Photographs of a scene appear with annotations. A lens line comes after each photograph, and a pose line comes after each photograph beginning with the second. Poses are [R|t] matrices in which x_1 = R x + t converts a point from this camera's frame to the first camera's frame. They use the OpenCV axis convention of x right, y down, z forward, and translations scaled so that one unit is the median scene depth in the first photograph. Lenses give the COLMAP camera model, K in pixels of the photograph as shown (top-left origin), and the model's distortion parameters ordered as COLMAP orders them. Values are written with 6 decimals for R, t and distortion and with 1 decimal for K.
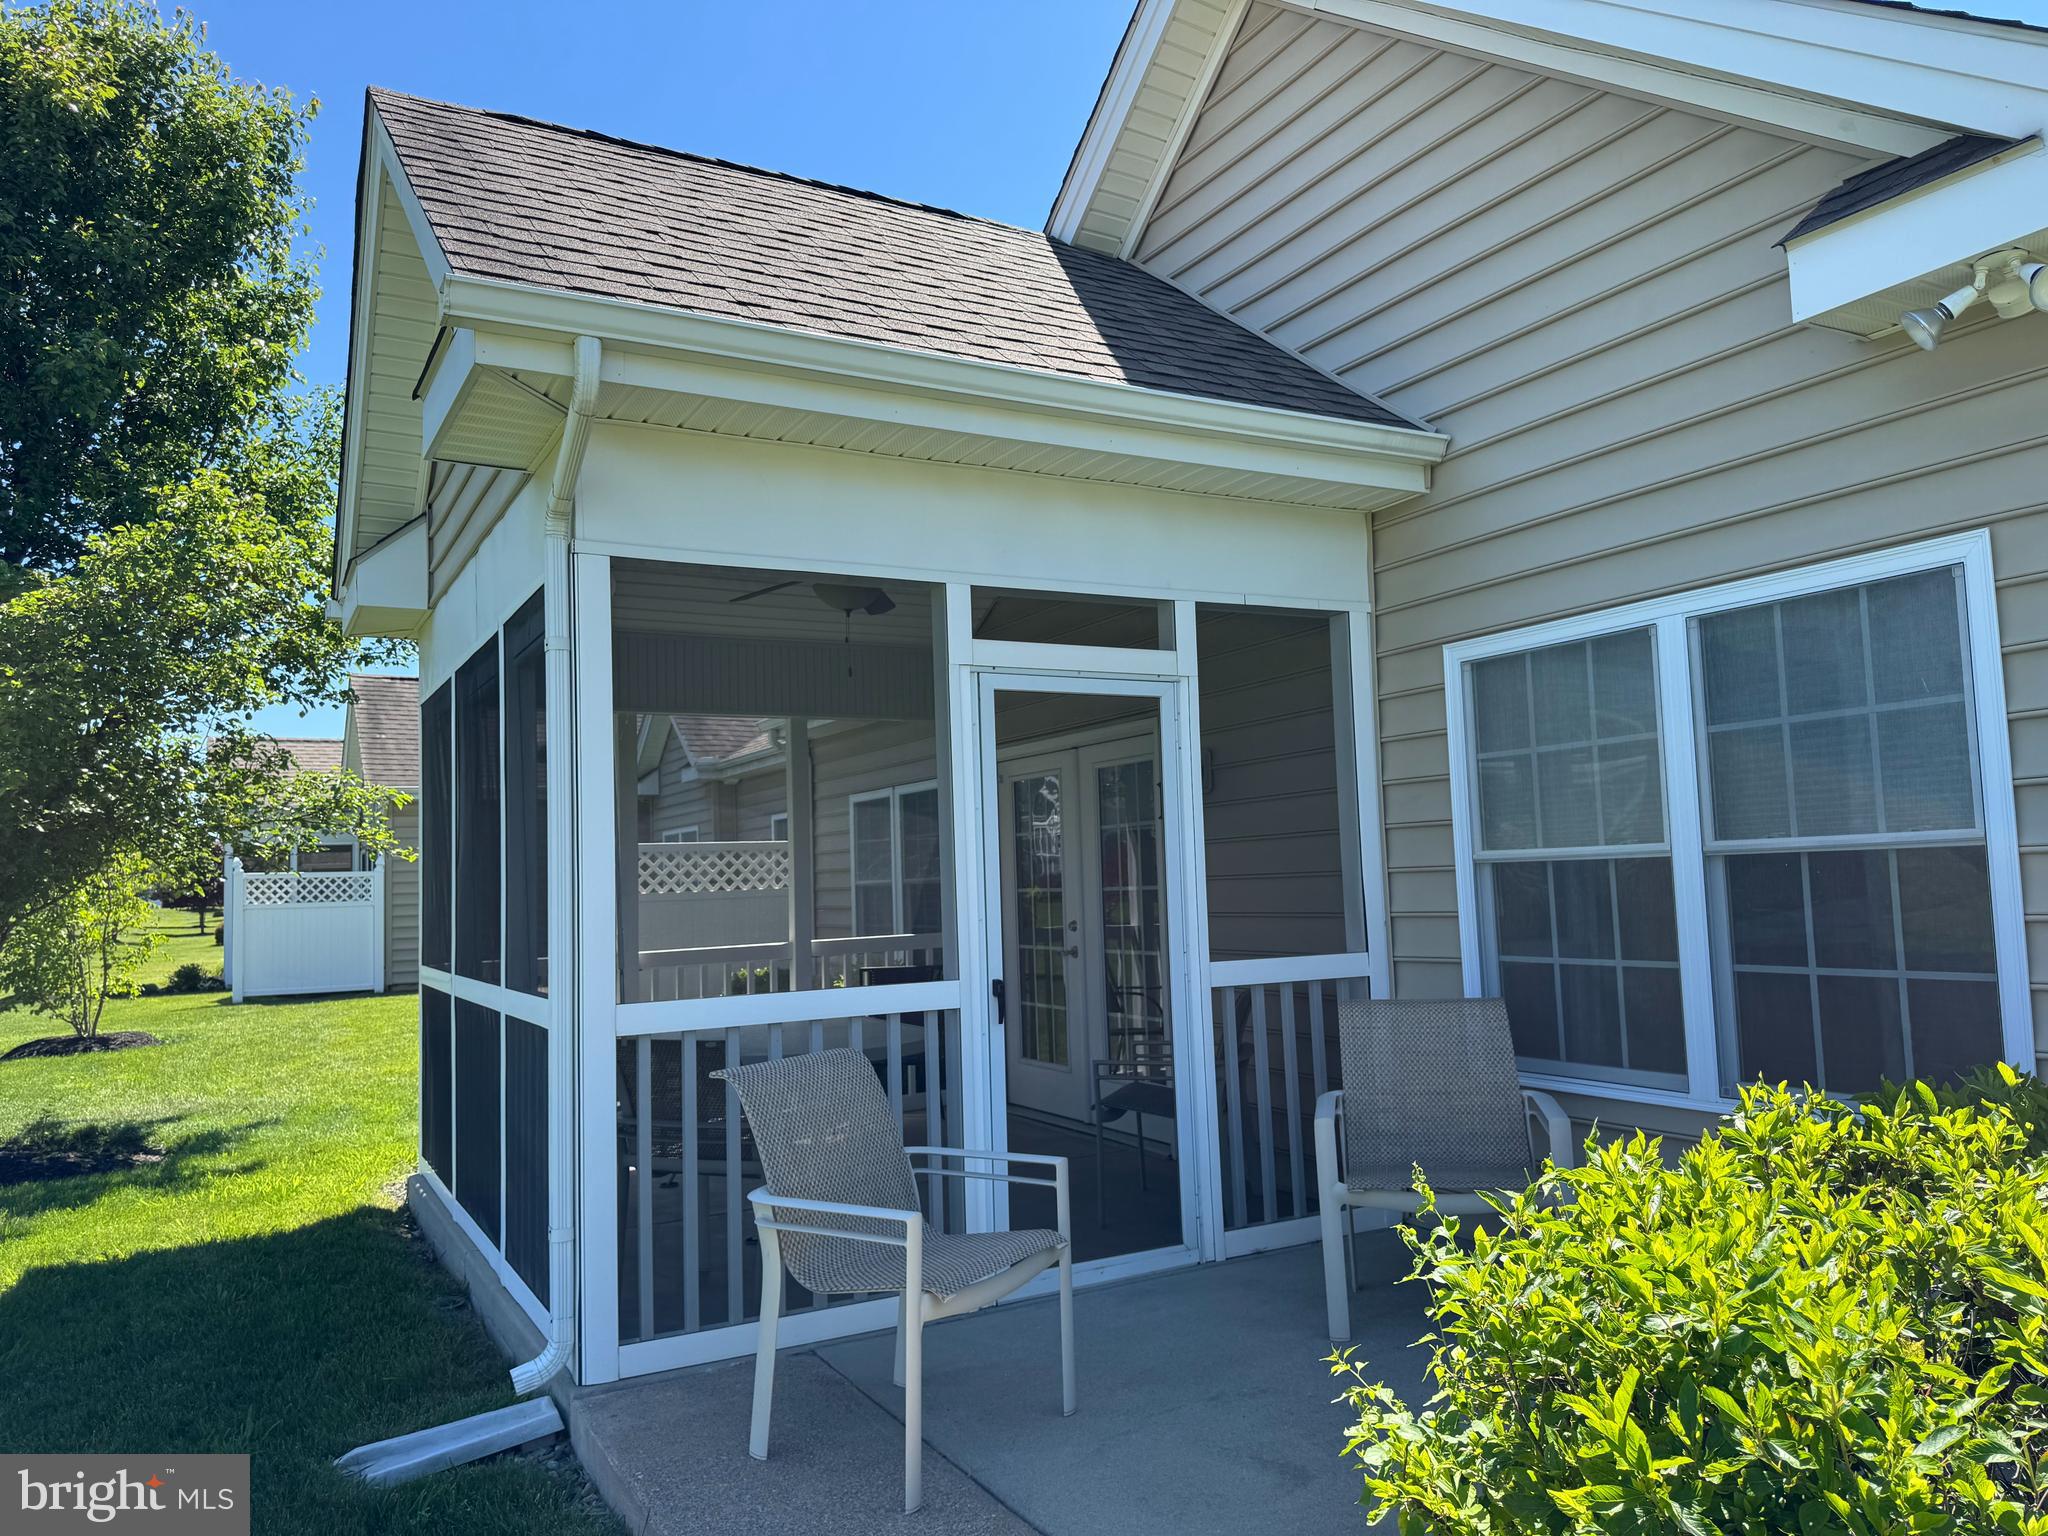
lens RADIAL K [[1432.1, 0, 1024.0], [0, 1432.1, 768.0], [0, 0, 1]] dist [0.065713, -0.072114]
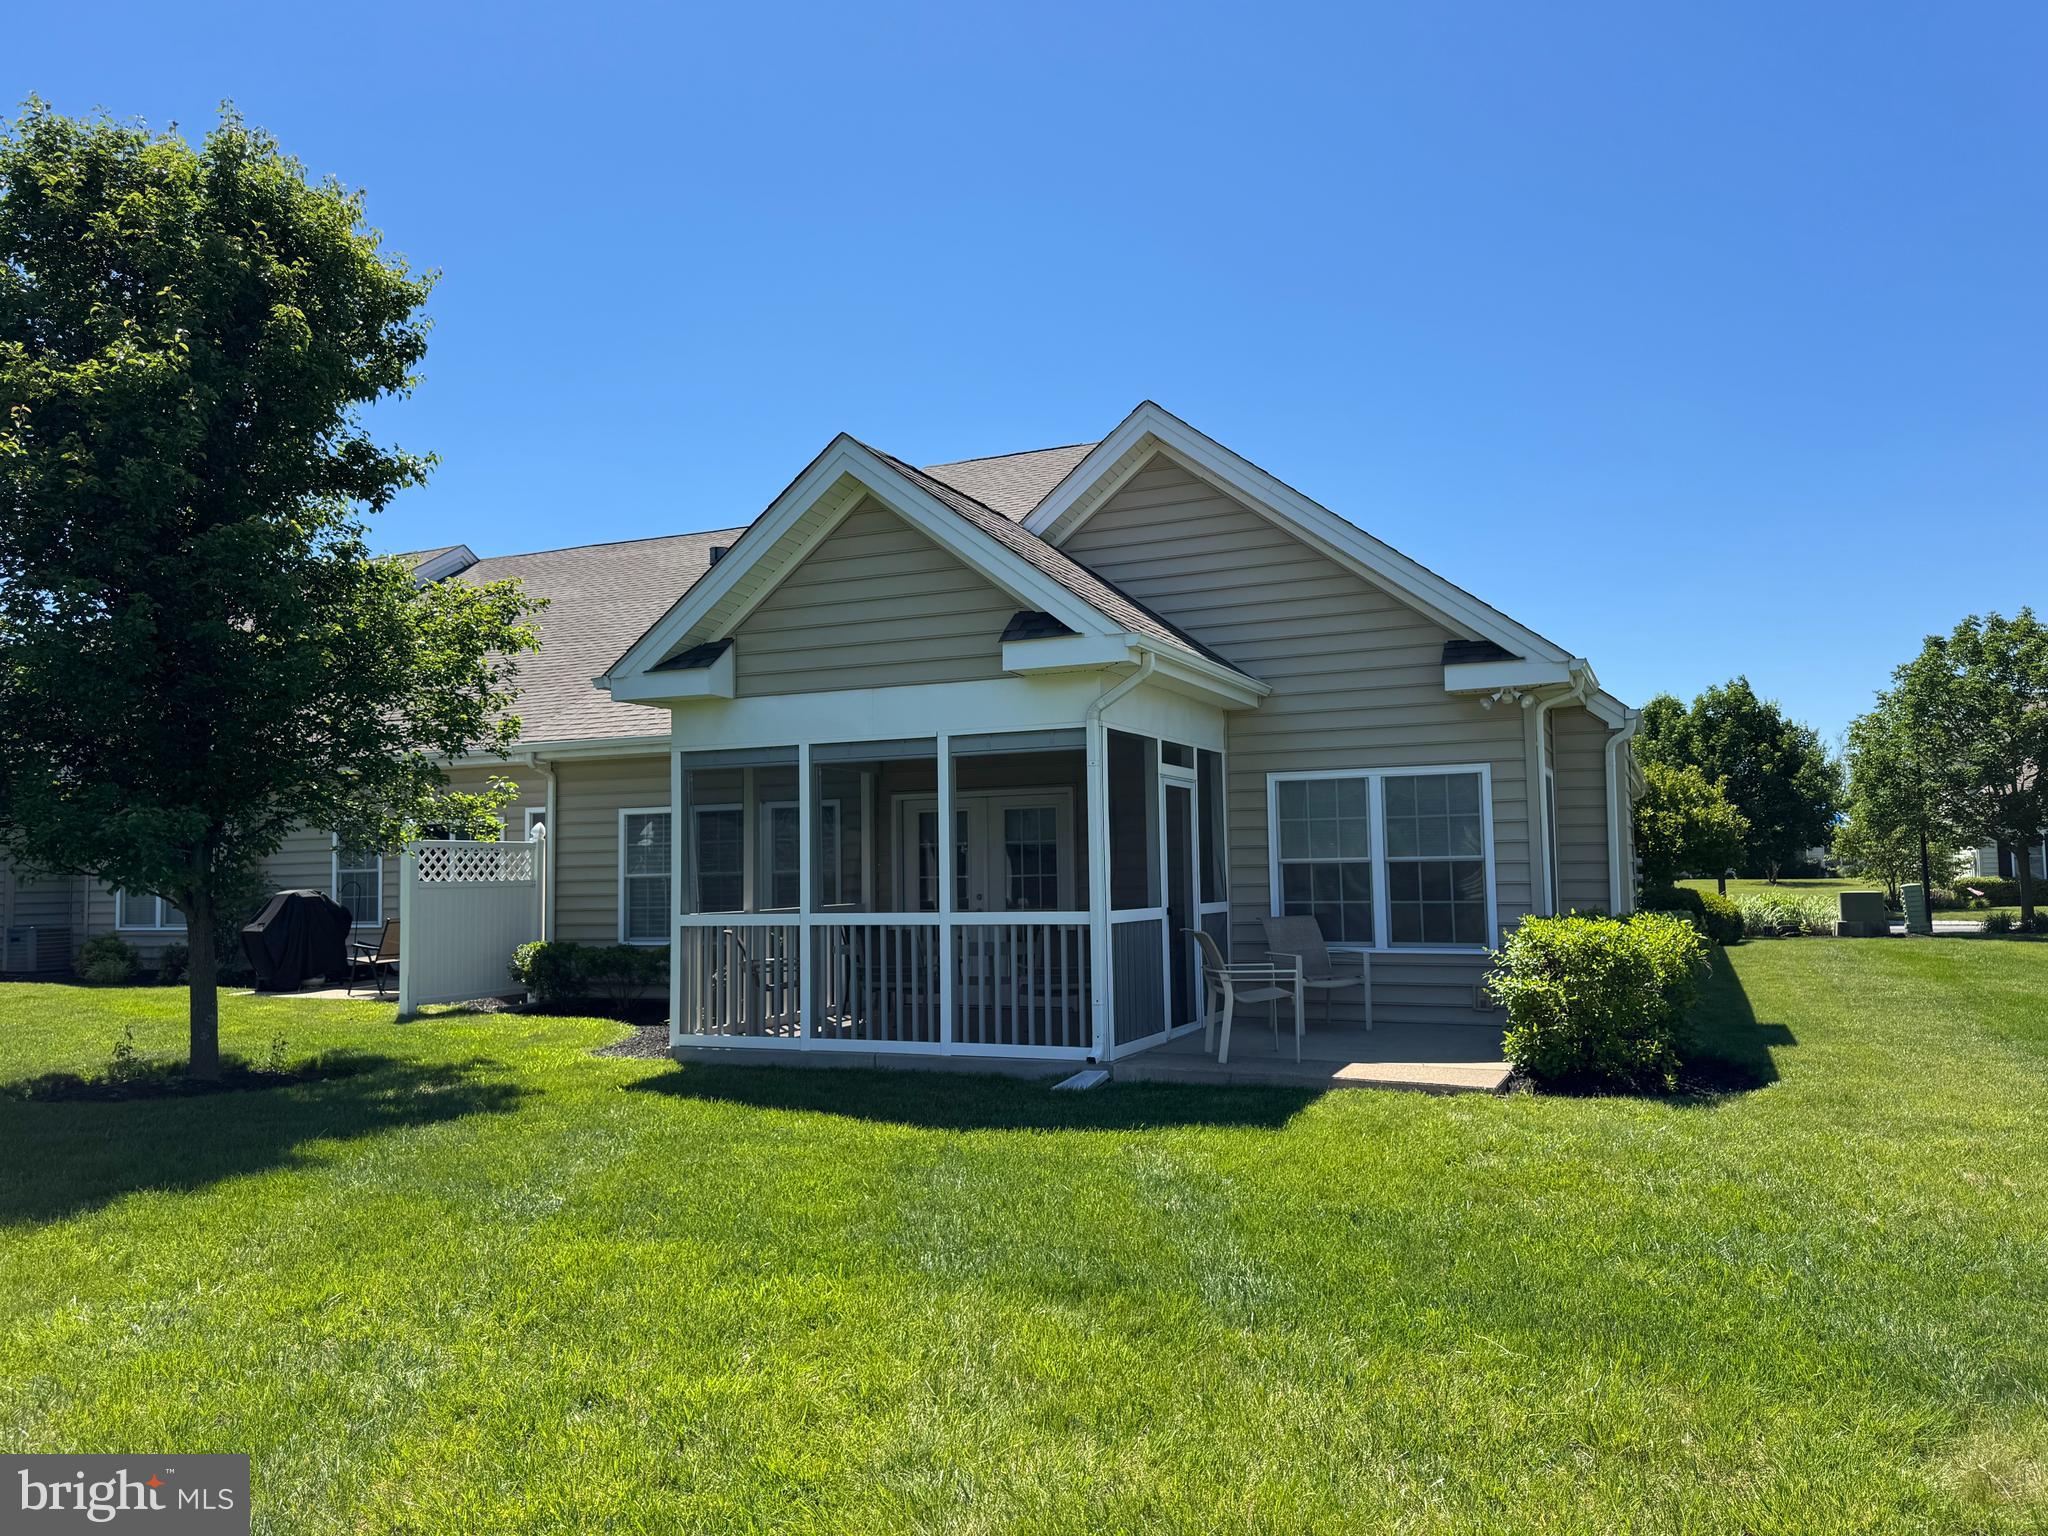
lens RADIAL K [[1443.8, 0, 1024.0], [0, 1443.8, 768.0], [0, 0, 1]] dist [0.164060, -0.262245]
pose [[0.789594, 0.062522, 0.610437, -1.547324], [-0.056040, 0.997986, -0.029729, 0.001275], [-0.611066, -0.010735, 0.791507, -0.690419]]
